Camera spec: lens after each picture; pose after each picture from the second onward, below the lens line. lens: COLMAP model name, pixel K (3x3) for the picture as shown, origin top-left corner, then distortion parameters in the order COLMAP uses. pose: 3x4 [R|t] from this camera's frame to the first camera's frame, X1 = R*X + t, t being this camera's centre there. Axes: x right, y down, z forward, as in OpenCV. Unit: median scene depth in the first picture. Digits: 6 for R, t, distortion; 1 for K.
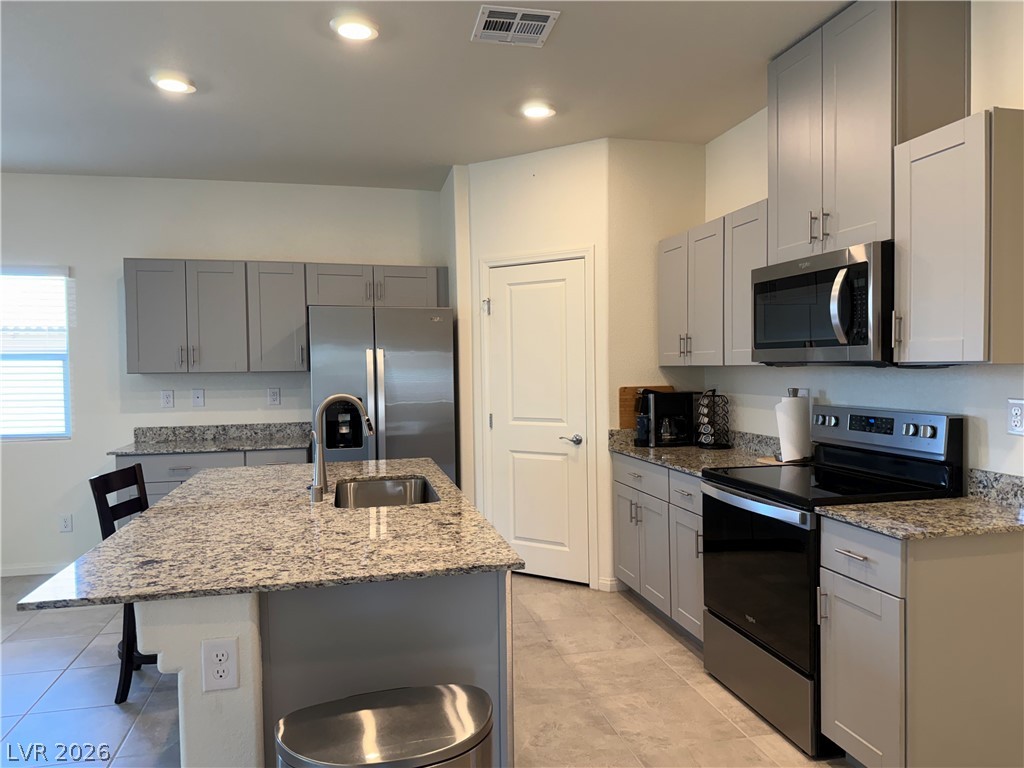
lens RADIAL K [[713.4, 0, 515.2], [0, 713.4, 389.2], [0, 0, 1]] dist [0.126035, -0.220060]
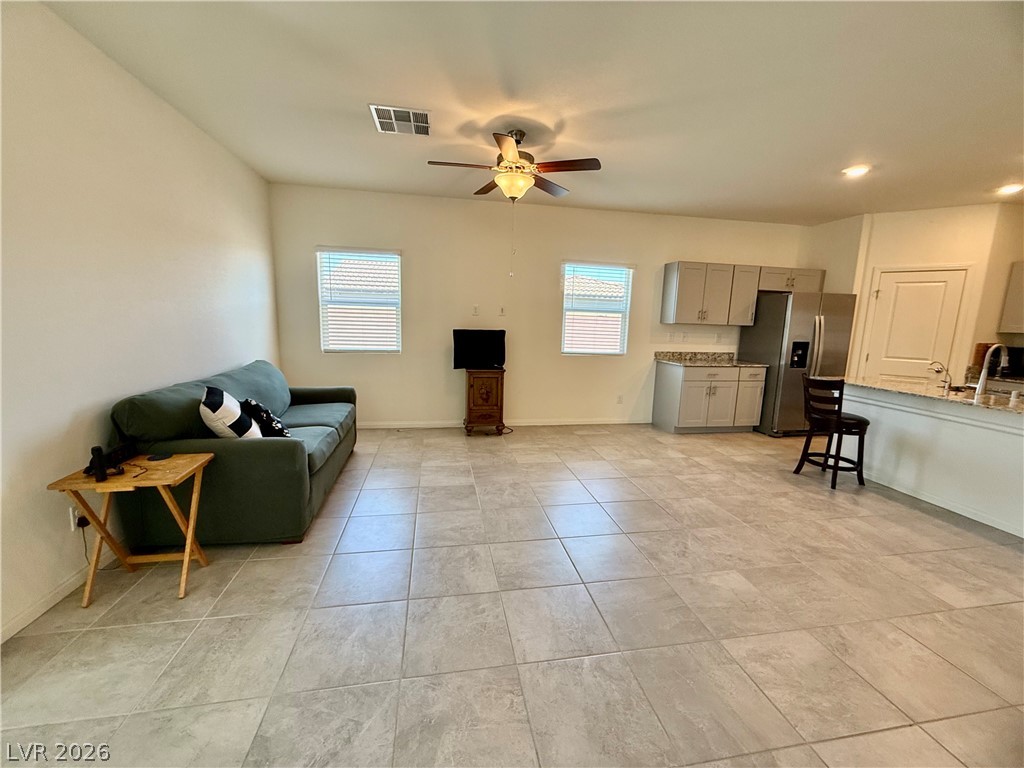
lens RADIAL K [[412.8, 0, 507.5], [0, 412.8, 383.5], [0, 0, 1]] dist [0.001475, -0.000106]
pose [[0.996945, 0.052345, -0.057970, -1.278467], [-0.044622, 0.990857, 0.127323, 0.023765], [0.064104, -0.124347, 0.990166, -0.177677]]
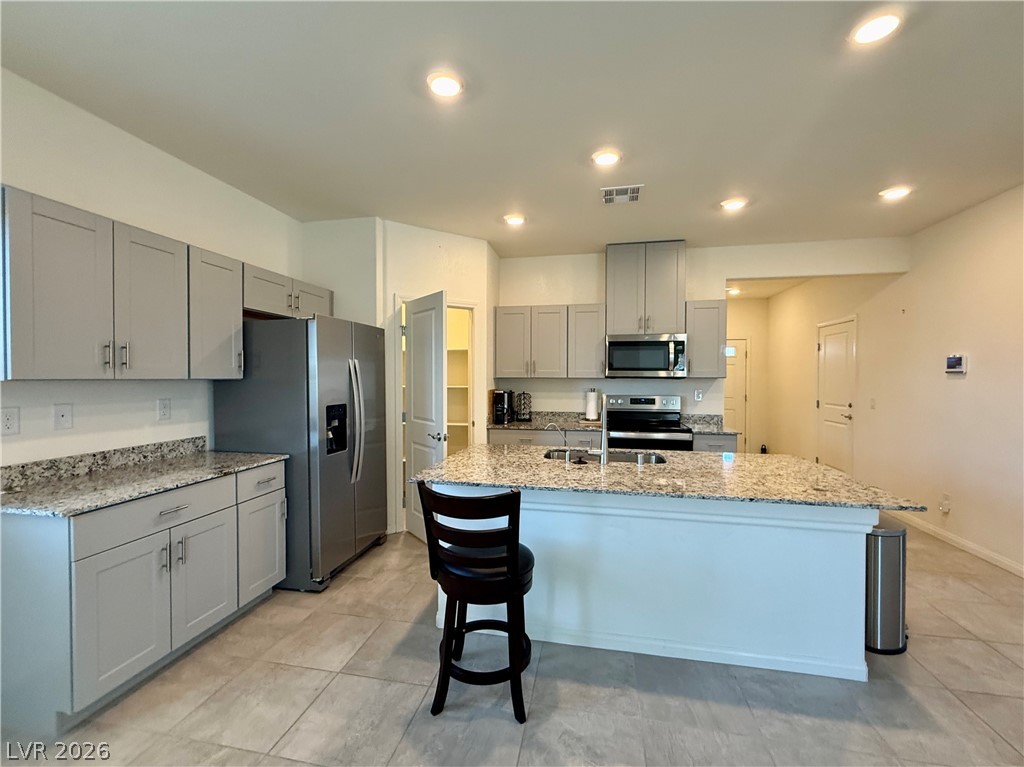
lens RADIAL K [[431.7, 0, 512.0], [0, 431.7, 383.5], [0, 0, 1]] dist [-0.008085, -0.000109]
pose [[0.424075, -0.001522, 0.905626, -0.958062], [0.021492, 0.999734, -0.008384, -0.010418], [-0.905372, 0.023019, 0.423995, 0.684565]]
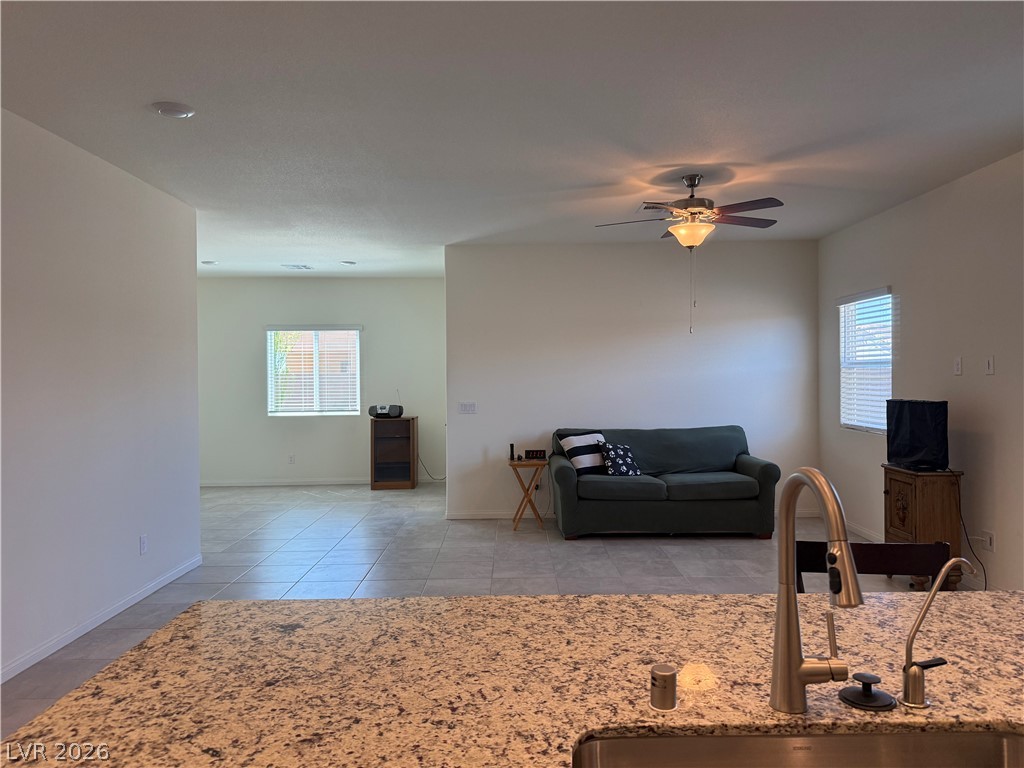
lens RADIAL K [[711.8, 0, 518.2], [0, 711.8, 382.3], [0, 0, 1]] dist [0.084172, -0.093083]
pose [[-0.233787, 0.026363, -0.971930, 0.133866], [-0.017622, 0.999353, 0.031345, -0.041556], [0.972128, 0.024455, -0.233171, 0.816363]]
